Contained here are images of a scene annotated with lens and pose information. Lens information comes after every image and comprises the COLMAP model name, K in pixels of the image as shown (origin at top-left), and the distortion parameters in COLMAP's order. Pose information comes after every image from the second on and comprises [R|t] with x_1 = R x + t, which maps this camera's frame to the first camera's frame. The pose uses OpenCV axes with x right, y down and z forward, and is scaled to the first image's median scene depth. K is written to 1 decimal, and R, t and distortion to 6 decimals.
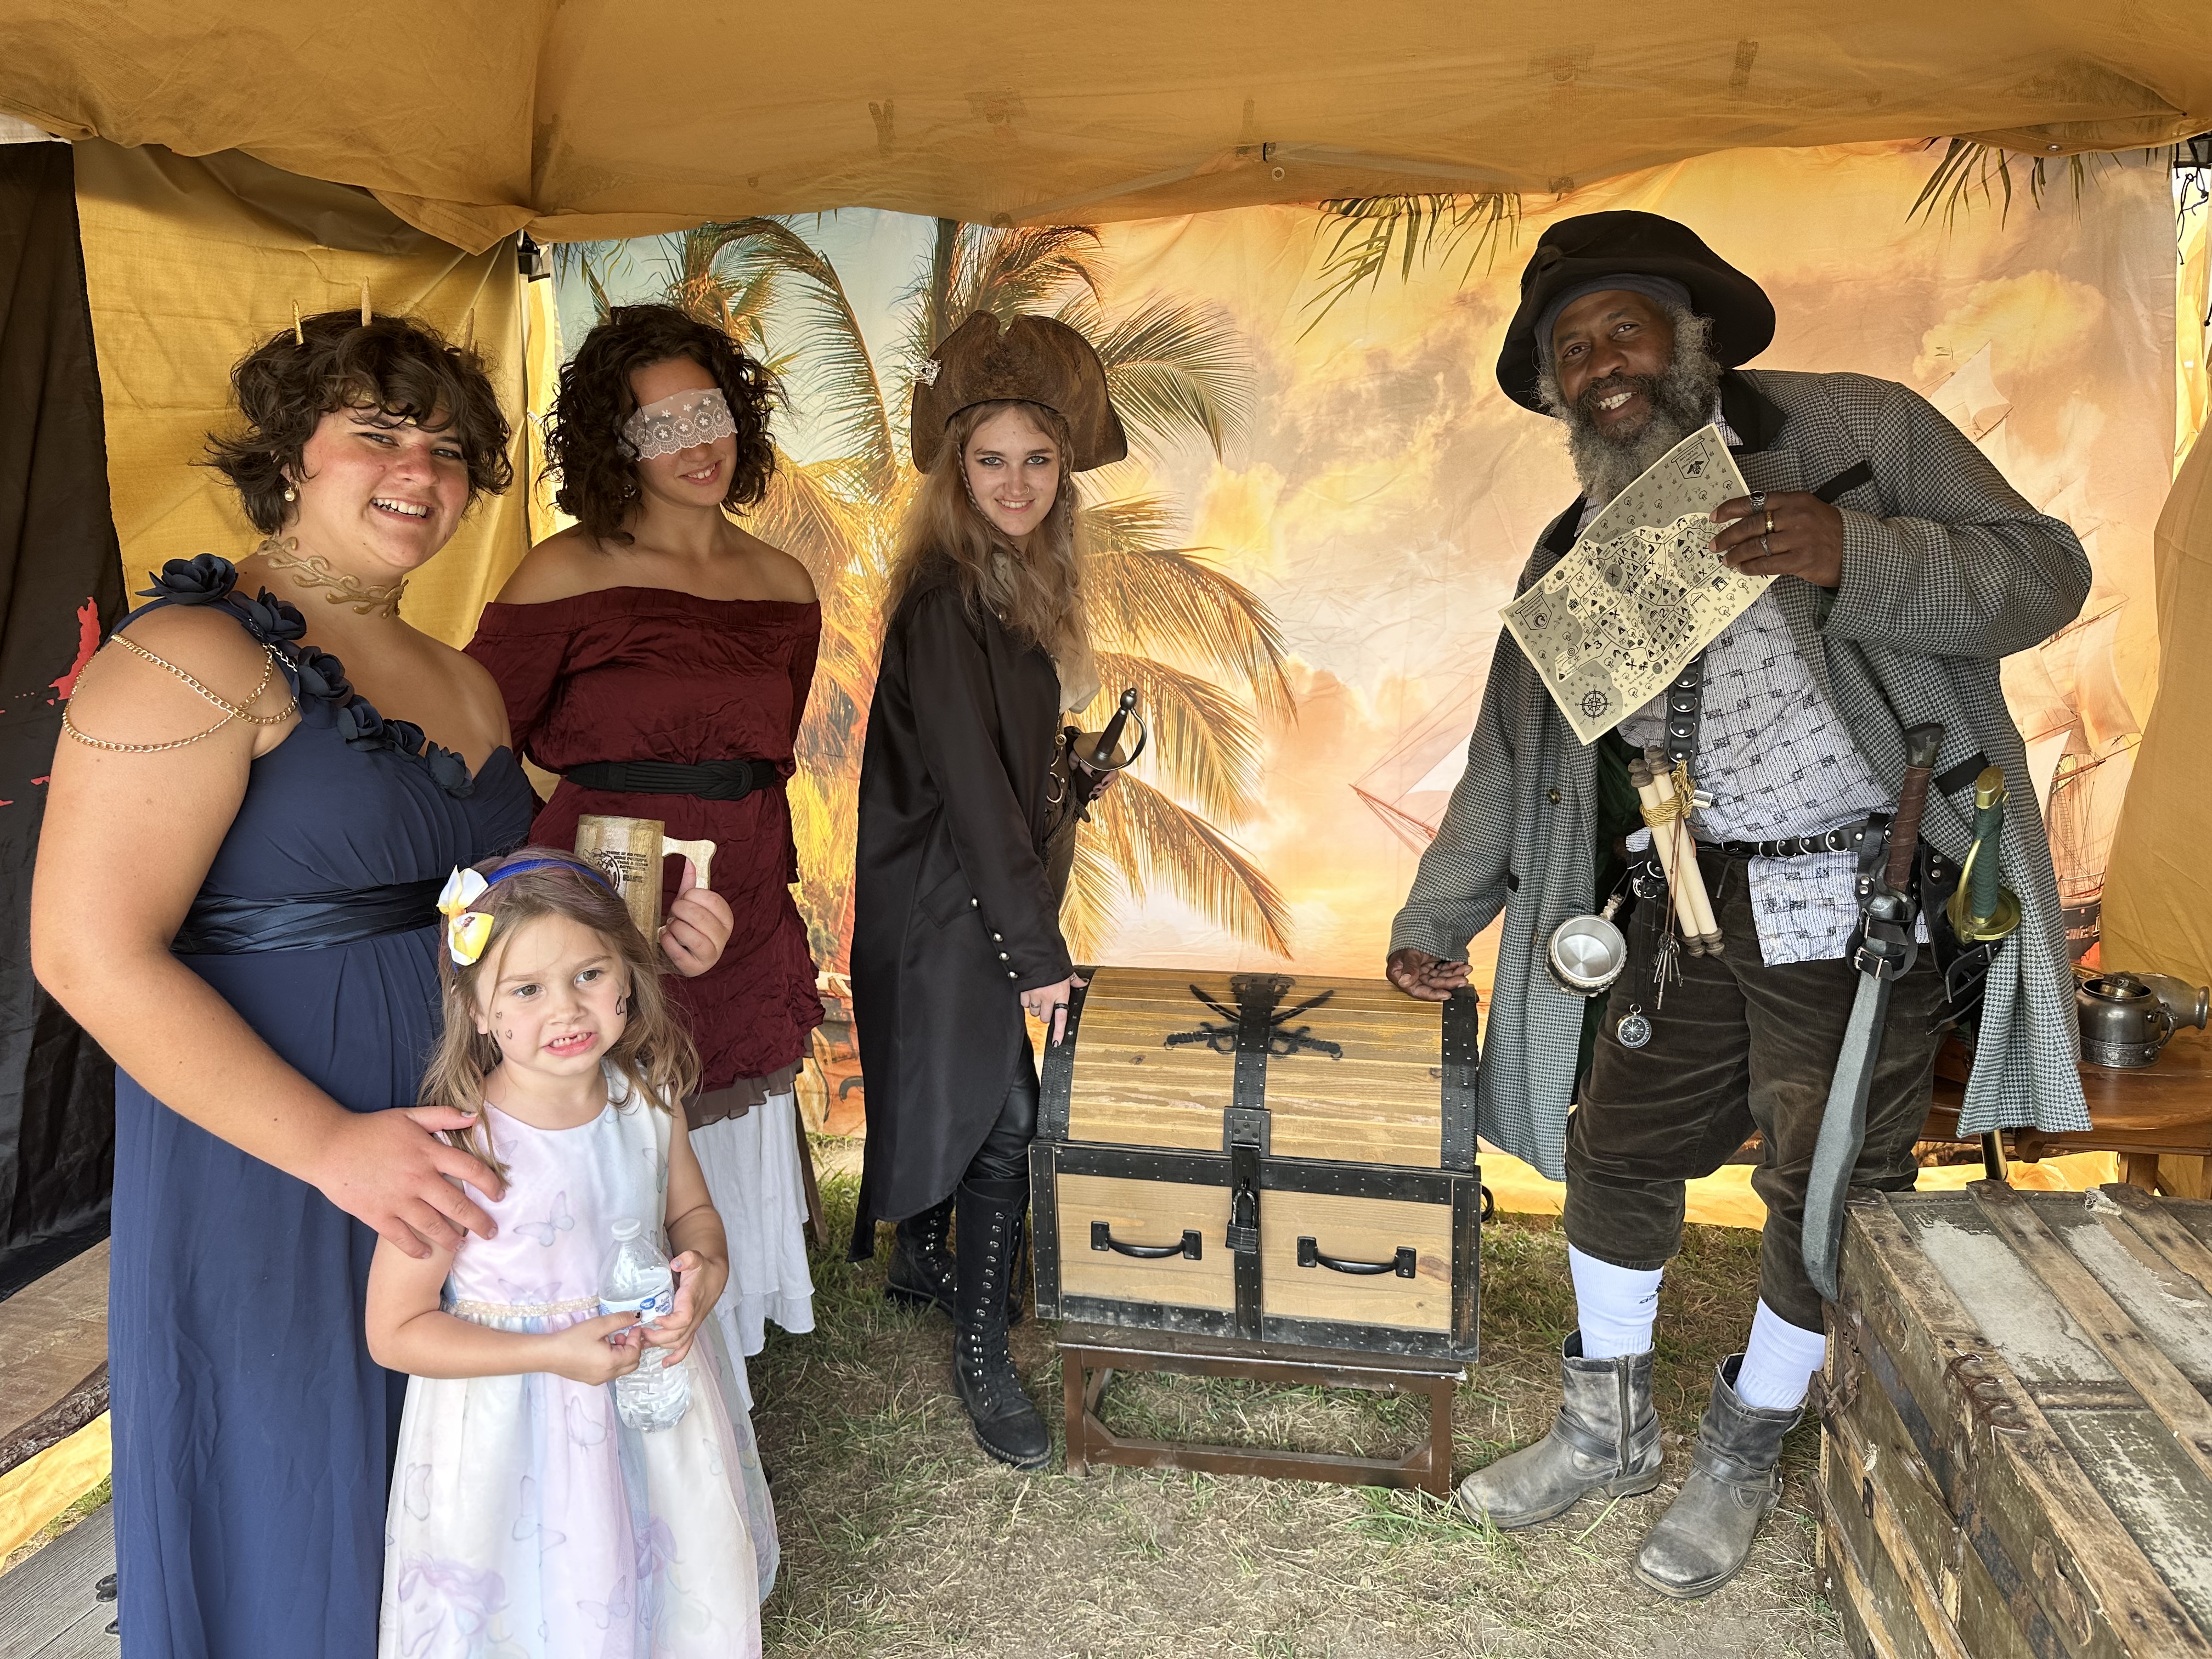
lens RADIAL K [[1504.3, 0, 1090.9], [0, 1504.3, 865.6], [0, 0, 1]] dist [0.087362, -0.130869]
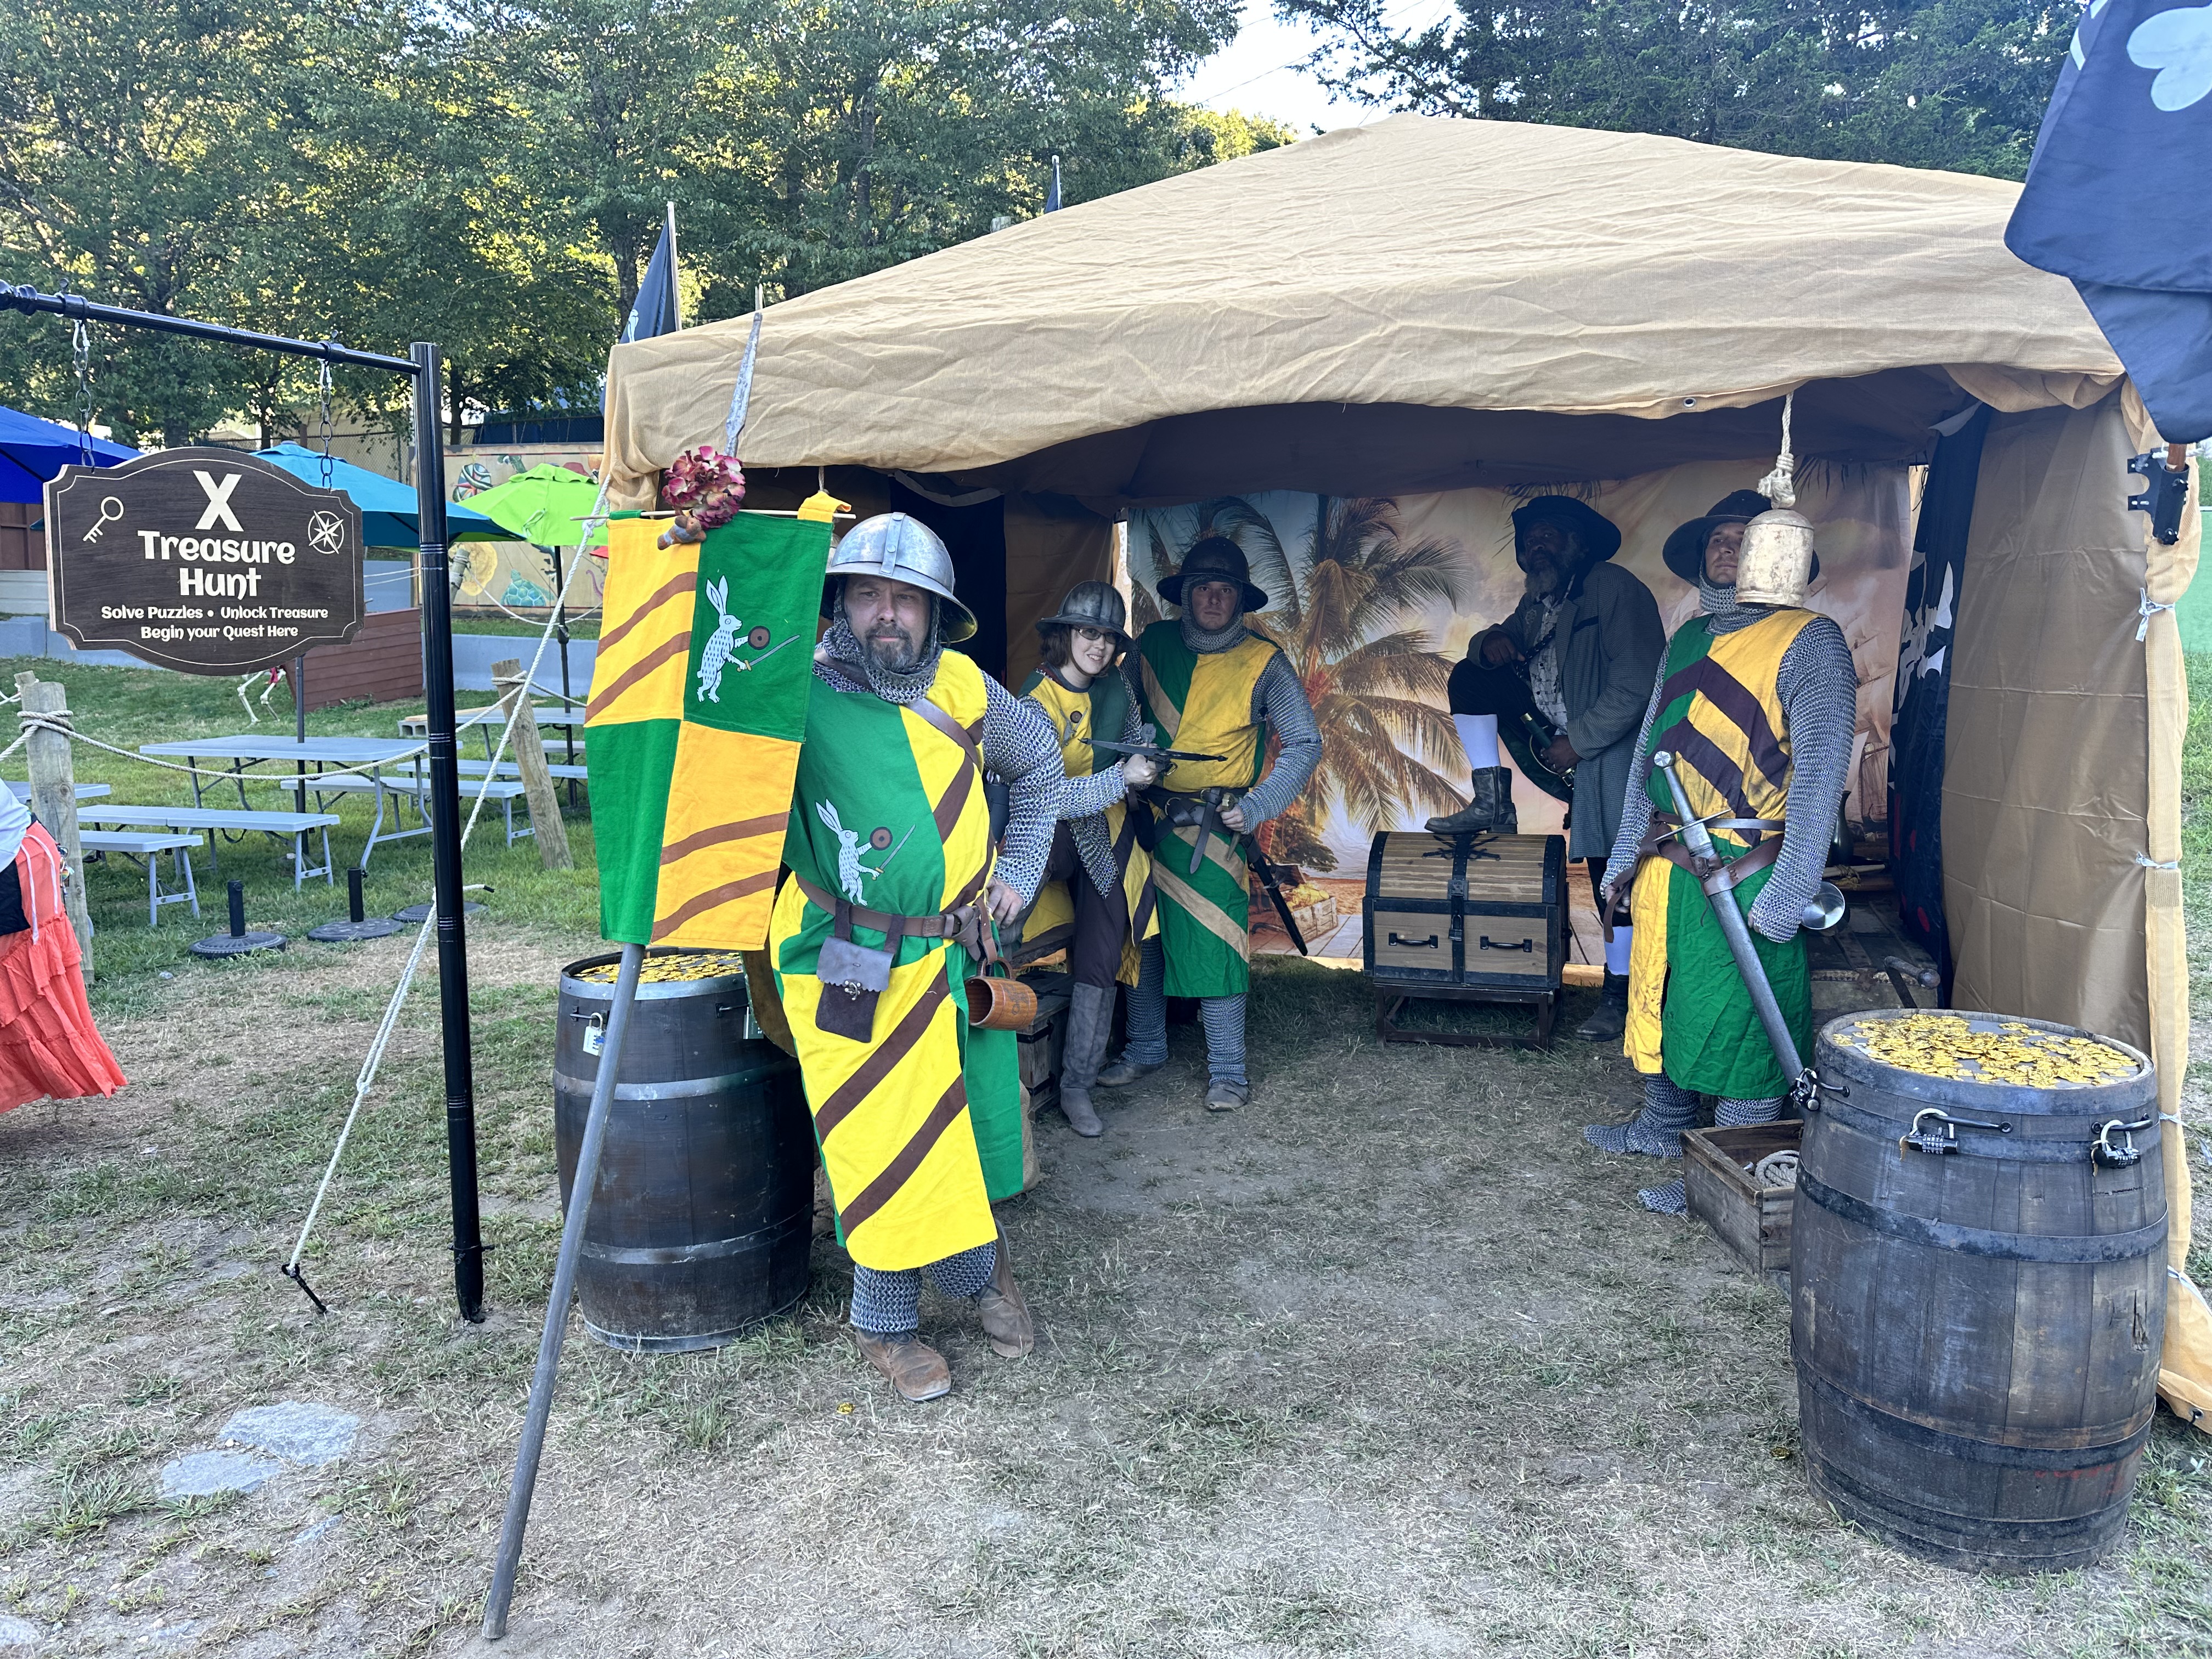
lens RADIAL K [[1504.3, 0, 1090.9], [0, 1504.3, 865.6], [0, 0, 1]] dist [0.087362, -0.130869]
pose [[0.984247, 0.020426, -0.175615, -0.047363], [-0.036329, 0.995473, -0.087827, 0.366748], [0.173026, 0.092824, 0.980533, -1.410485]]
